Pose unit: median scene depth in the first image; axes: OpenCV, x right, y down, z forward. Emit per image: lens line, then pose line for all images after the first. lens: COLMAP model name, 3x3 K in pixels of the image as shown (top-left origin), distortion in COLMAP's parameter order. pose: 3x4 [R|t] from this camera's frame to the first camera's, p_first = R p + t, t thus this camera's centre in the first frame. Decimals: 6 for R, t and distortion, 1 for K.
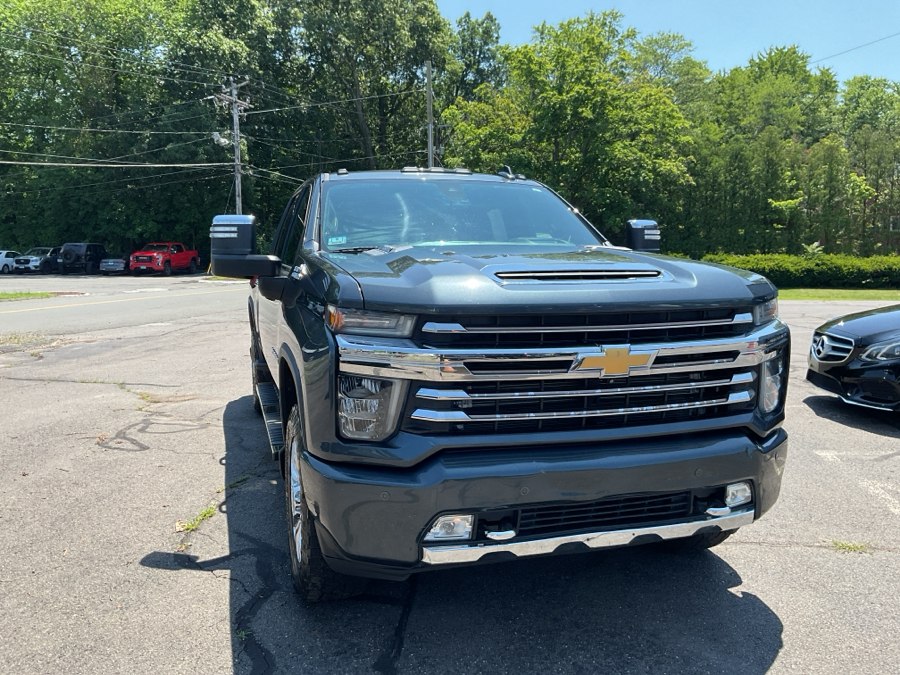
lens RADIAL K [[744.7, 0, 451.9], [0, 744.7, 333.6], [0, 0, 1]] dist [0.074531, -0.145022]
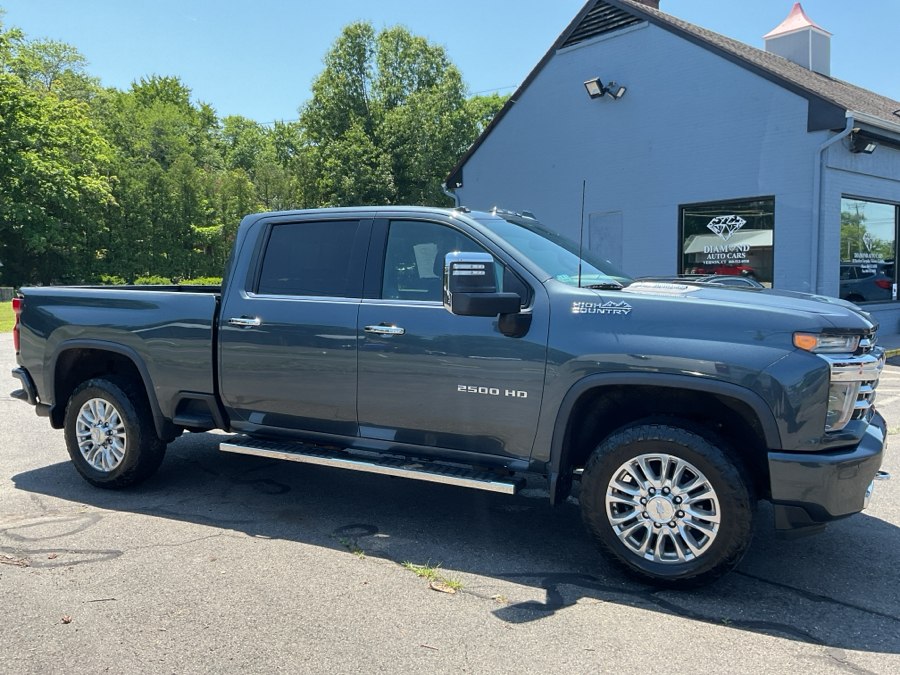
lens RADIAL K [[744.7, 0, 444.0], [0, 744.7, 338.1], [0, 0, 1]] dist [0.074531, -0.145022]
pose [[0.699361, -0.059543, 0.712285, -0.686574], [0.075915, 0.997075, 0.008813, -0.039203], [-0.710726, 0.047909, 0.701835, 0.236633]]
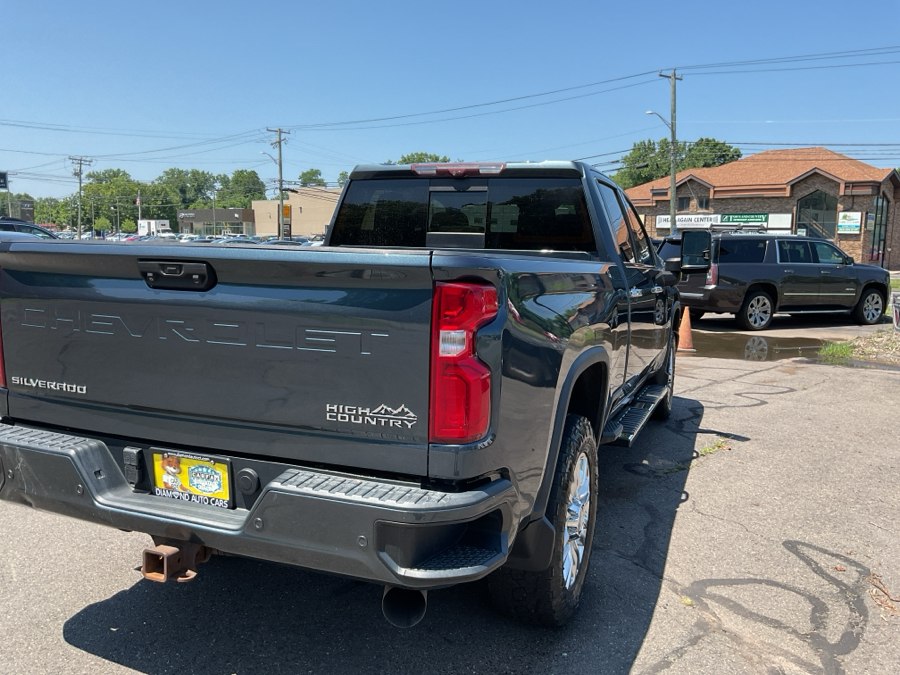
lens RADIAL K [[744.7, 0, 451.2], [0, 744.7, 335.7], [0, 0, 1]] dist [0.074531, -0.145022]
pose [[-0.782504, -0.089832, 0.616132, -0.563013], [0.037488, 0.980945, 0.190633, -0.172012], [-0.621517, 0.172269, -0.764225, 1.654540]]
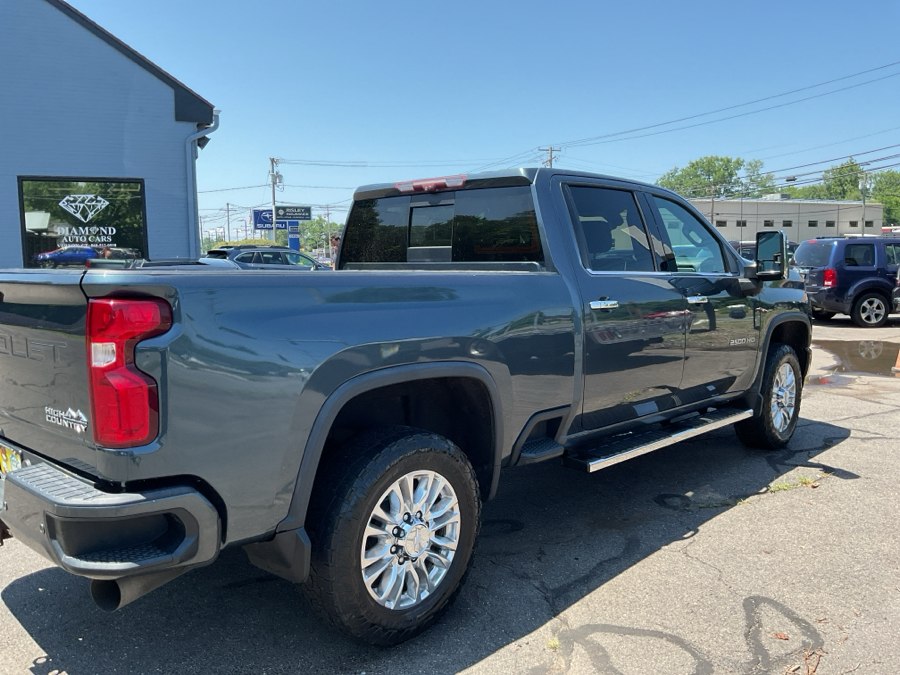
lens RADIAL K [[744.7, 0, 452.4], [0, 744.7, 337.6], [0, 0, 1]] dist [0.074531, -0.145022]
pose [[-0.497963, -0.082180, 0.863296, -0.762509], [0.096156, 0.984129, 0.149147, -0.150839], [-0.861851, 0.157281, -0.482157, 1.422220]]
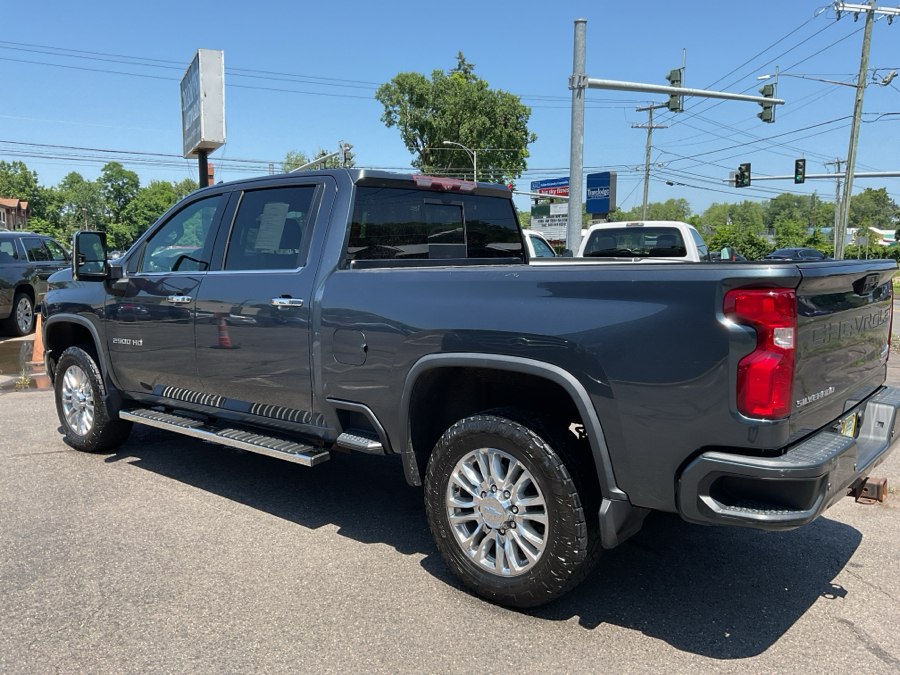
lens RADIAL K [[744.7, 0, 449.3], [0, 744.7, 339.6], [0, 0, 1]] dist [0.074531, -0.145022]
pose [[-0.842584, 0.070183, -0.533972, 0.321823], [-0.045615, 0.978610, 0.200604, -0.189895], [0.536629, 0.193383, -0.821360, 1.730682]]
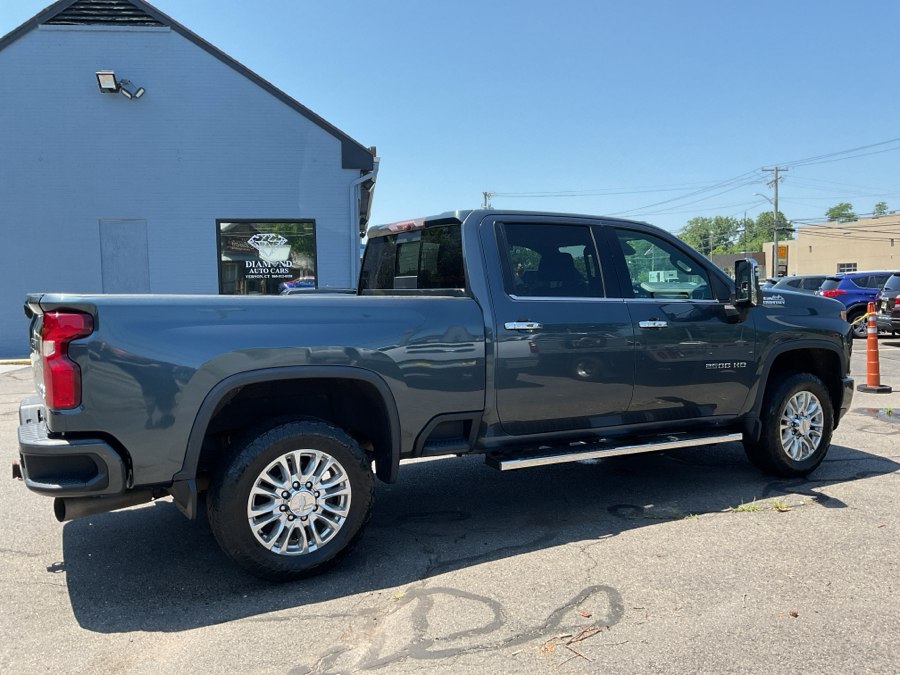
lens RADIAL K [[744.7, 0, 449.9], [0, 744.7, 340.2], [0, 0, 1]] dist [0.074531, -0.145022]
pose [[-0.220147, -0.060130, 0.973612, -0.984184], [0.106784, 0.990614, 0.085325, -0.126269], [-0.969604, 0.122750, -0.211659, 1.215200]]
